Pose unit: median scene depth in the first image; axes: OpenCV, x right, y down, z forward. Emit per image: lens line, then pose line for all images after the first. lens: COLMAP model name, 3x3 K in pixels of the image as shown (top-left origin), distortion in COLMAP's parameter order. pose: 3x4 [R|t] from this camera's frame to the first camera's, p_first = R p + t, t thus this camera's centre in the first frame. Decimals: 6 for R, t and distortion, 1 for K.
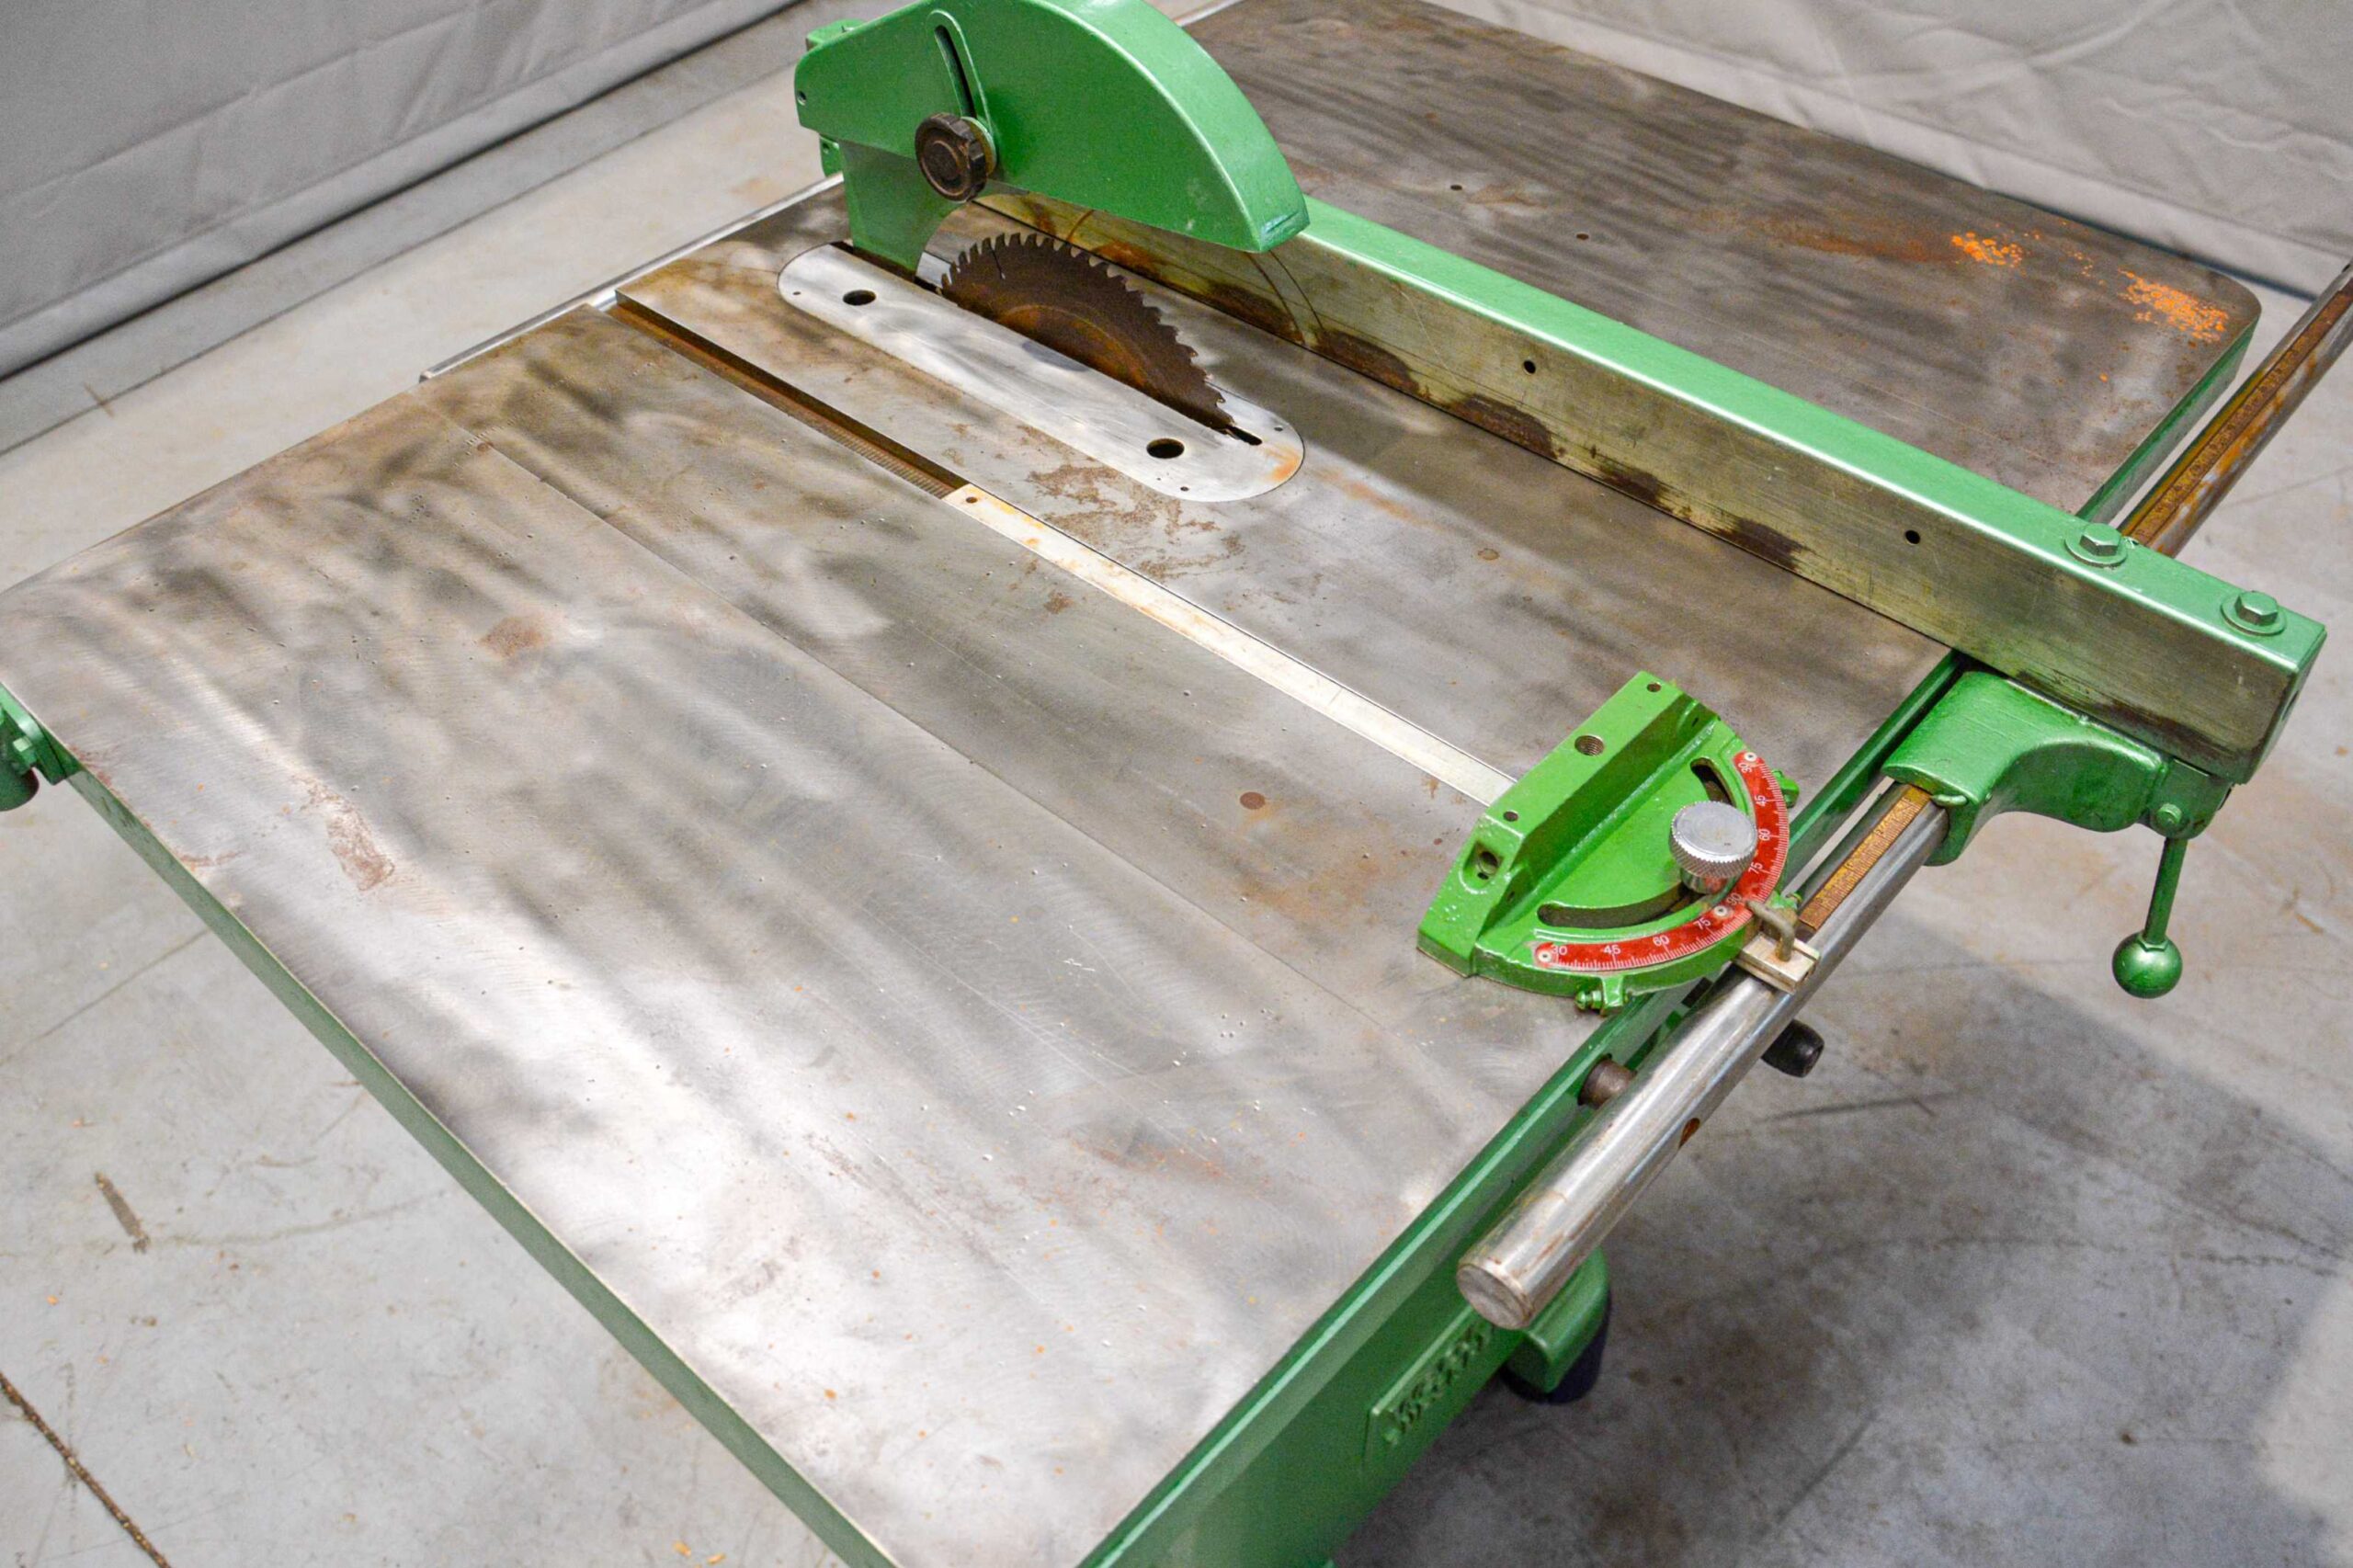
lens RADIAL K [[1991.6, 0, 1203.4], [0, 1991.6, 794.8], [0, 0, 1]] dist [-0.159737, 0.119924]
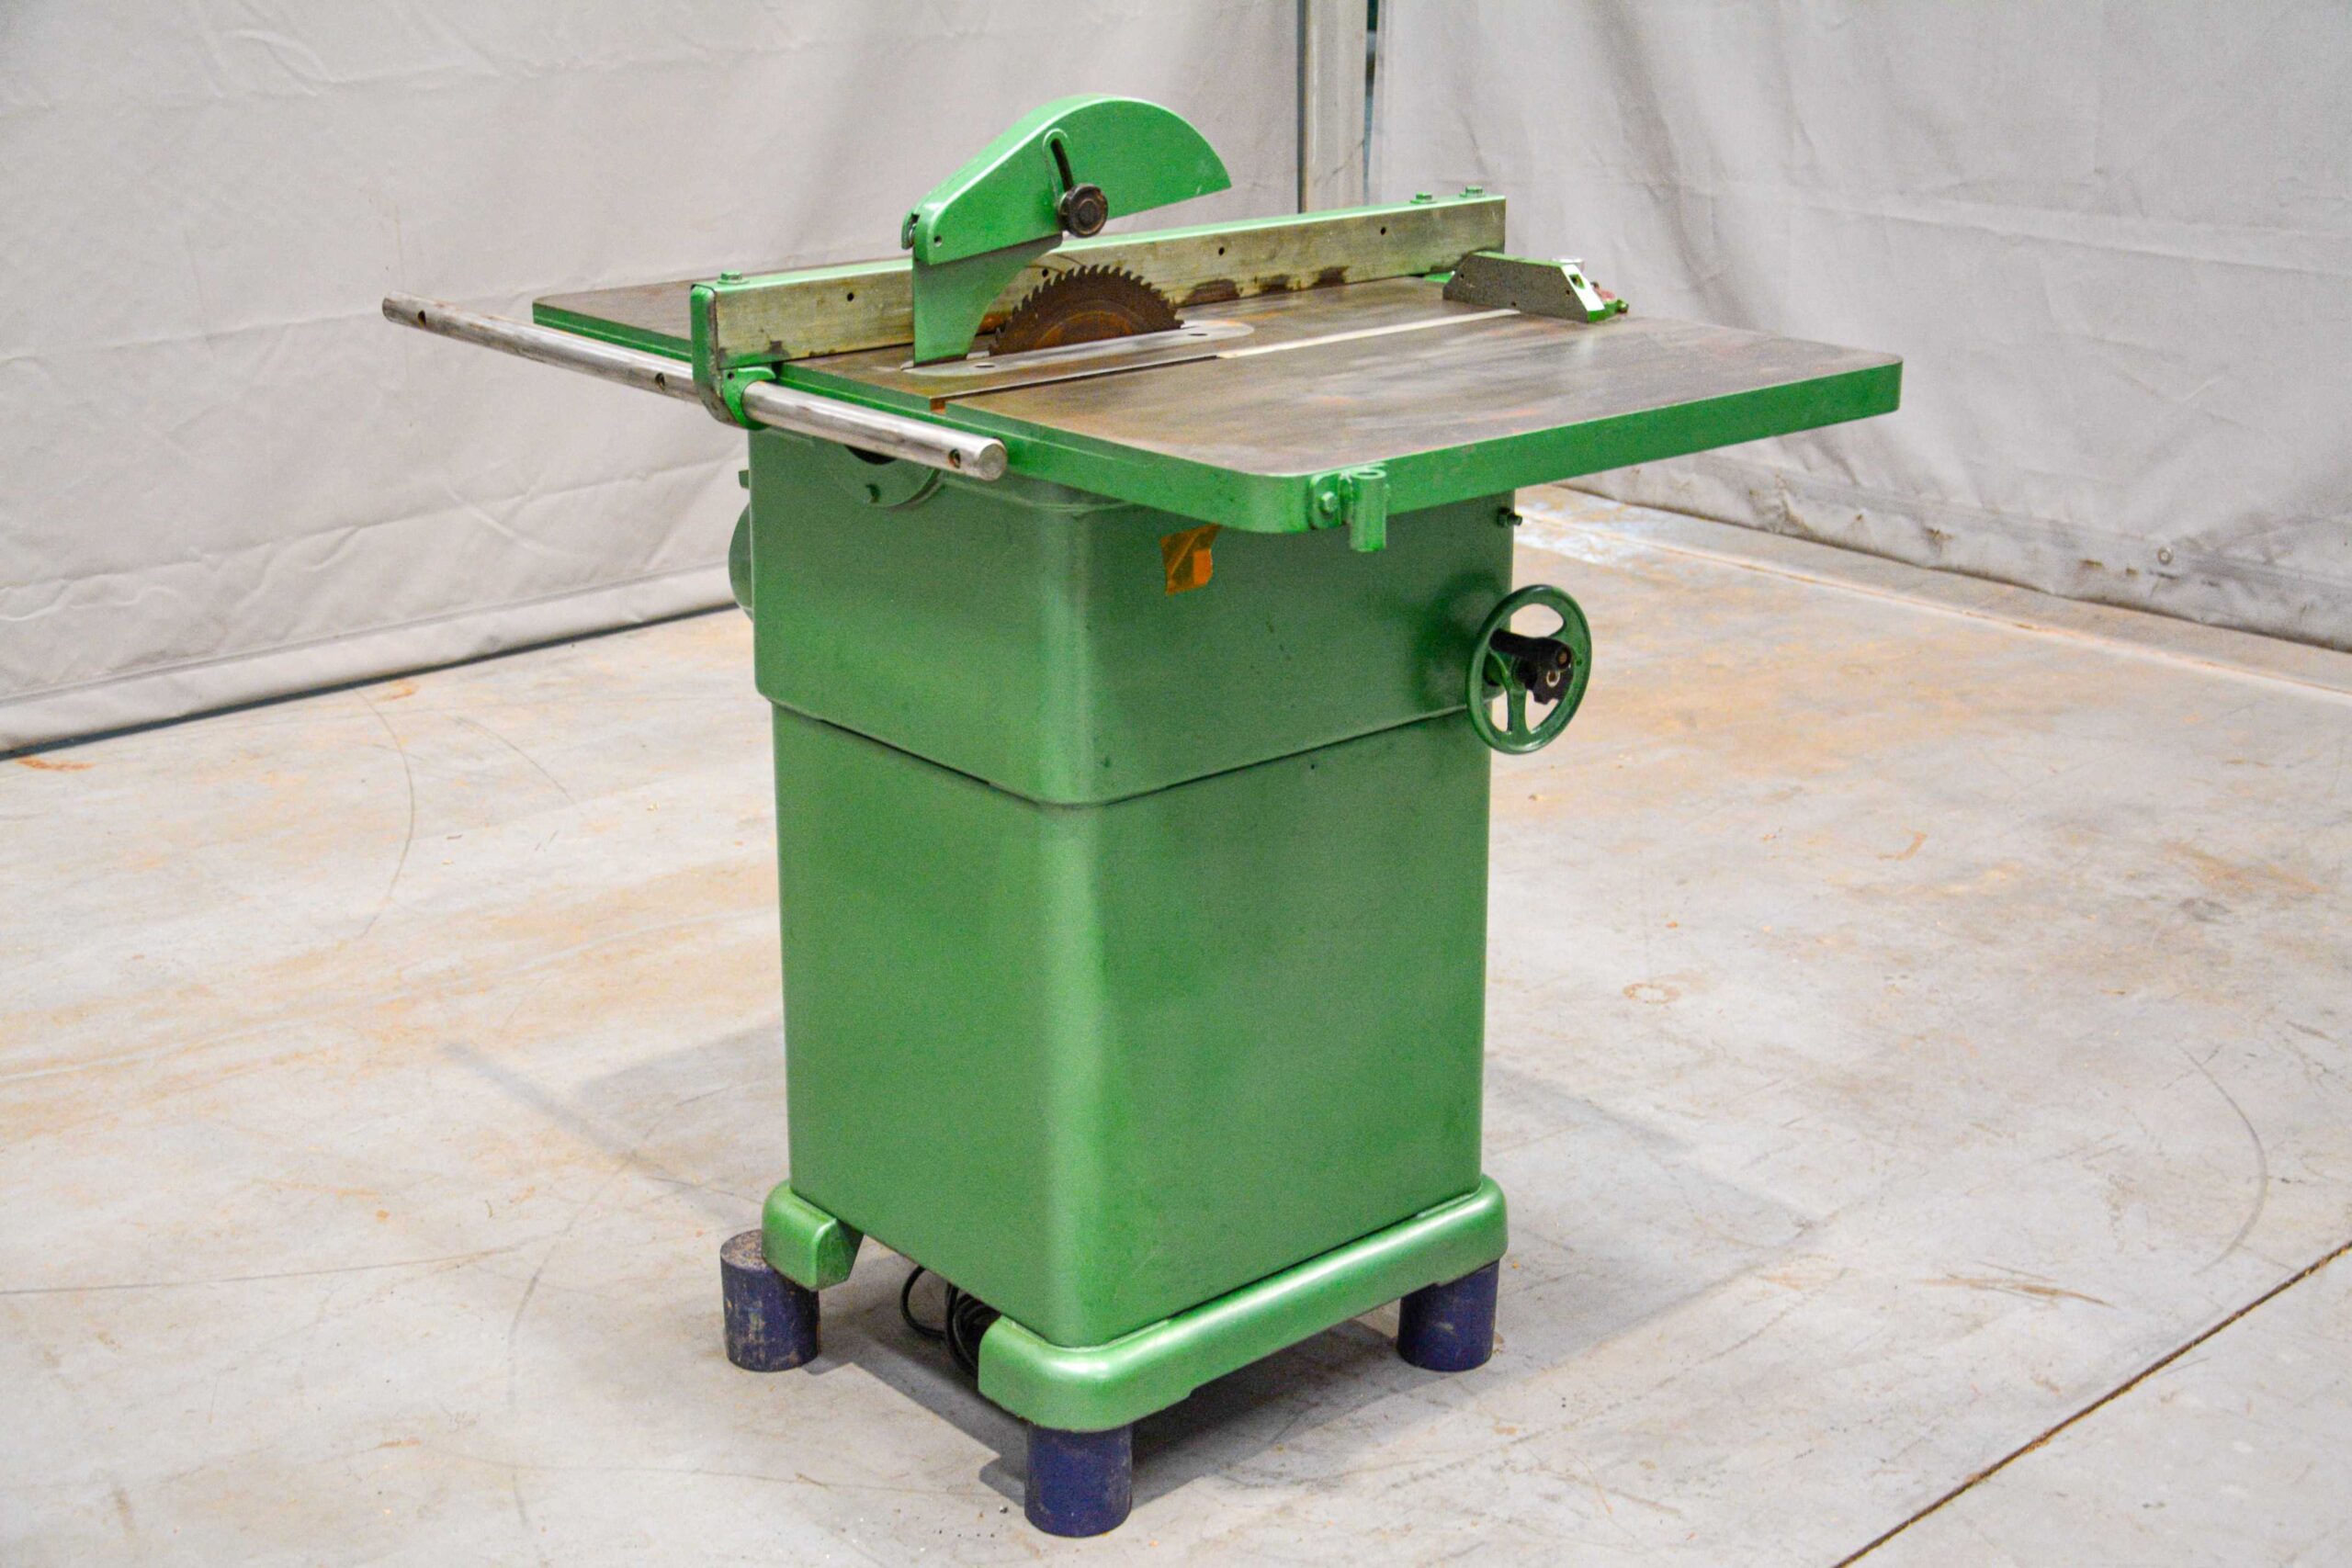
lens RADIAL K [[3124.9, 0, 1131.9], [0, 3124.9, 747.6], [0, 0, 1]] dist [0.147267, 0.030096]
pose [[0.147306, -0.285274, 0.947059, -2.506232], [0.686908, 0.718437, 0.109566, -0.233787], [-0.711659, 0.634403, 0.301787, 0.403803]]
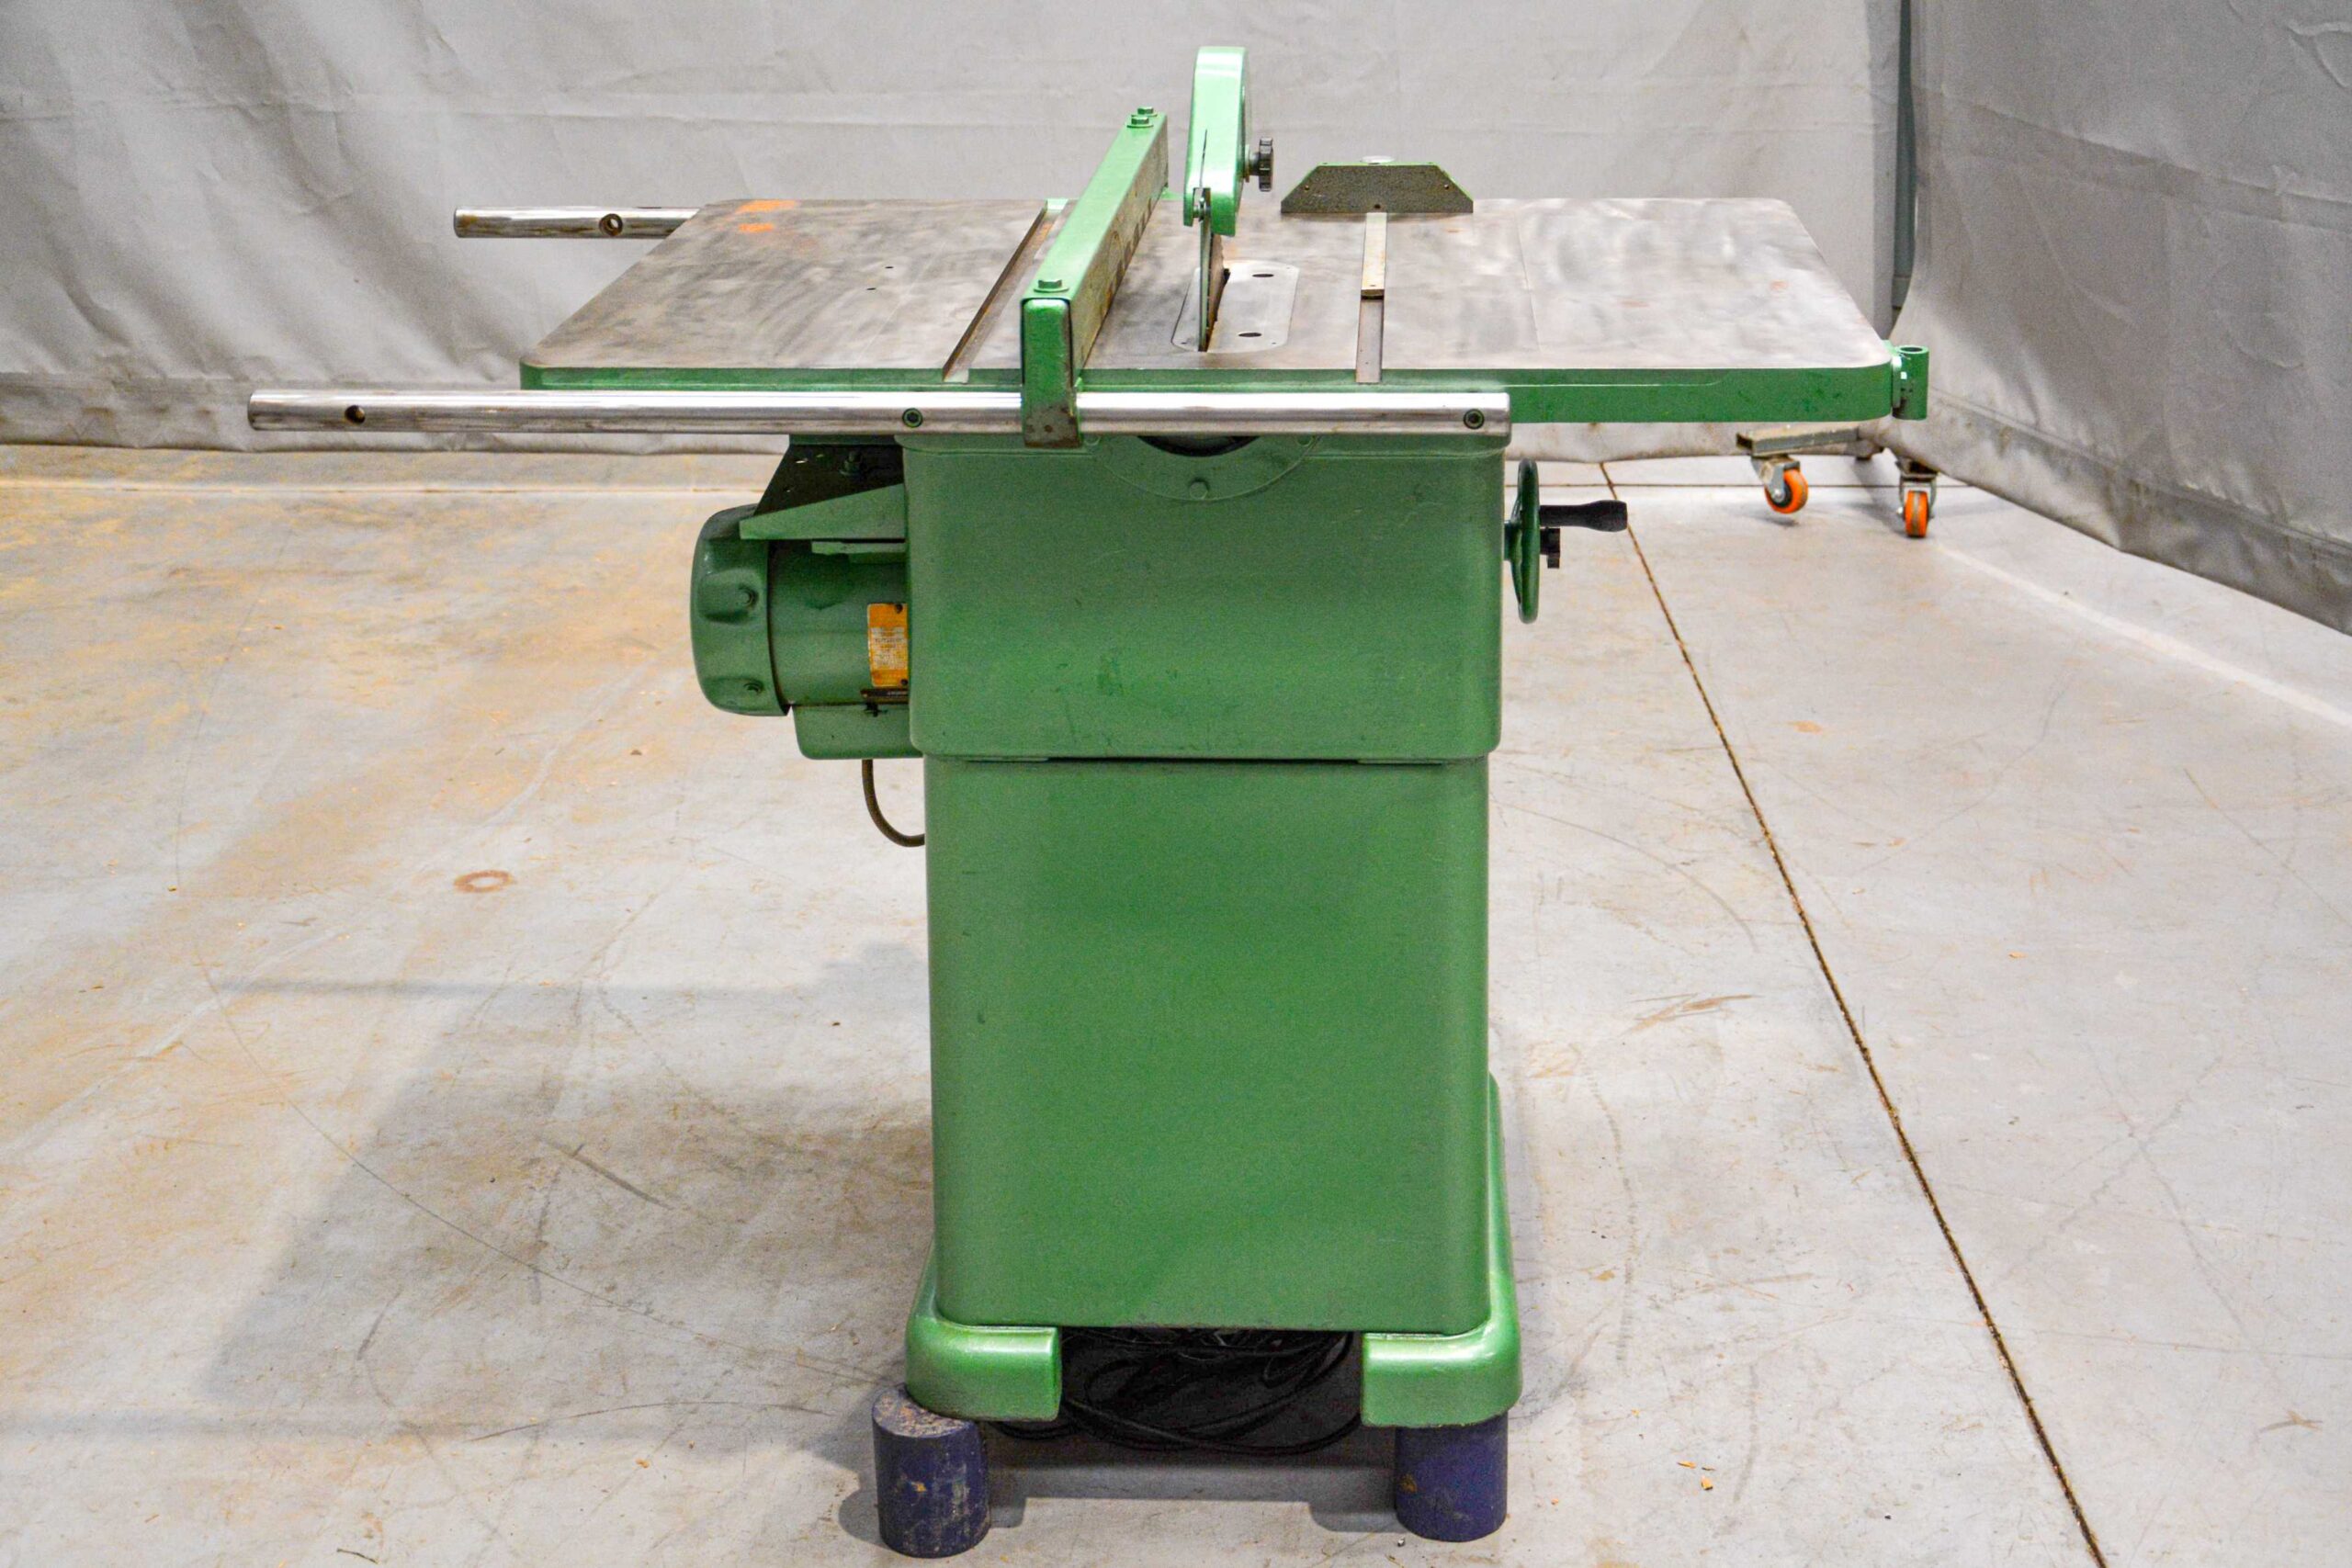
lens RADIAL K [[3254.8, 0, 1178.8], [0, 3254.8, 361.0], [0, 0, 1]] dist [0.187853, -0.005530]
pose [[-0.605462, -0.164784, 0.778628, -1.983687], [0.560503, 0.606272, 0.564156, -1.602546], [-0.565024, 0.777998, -0.274713, 1.709605]]
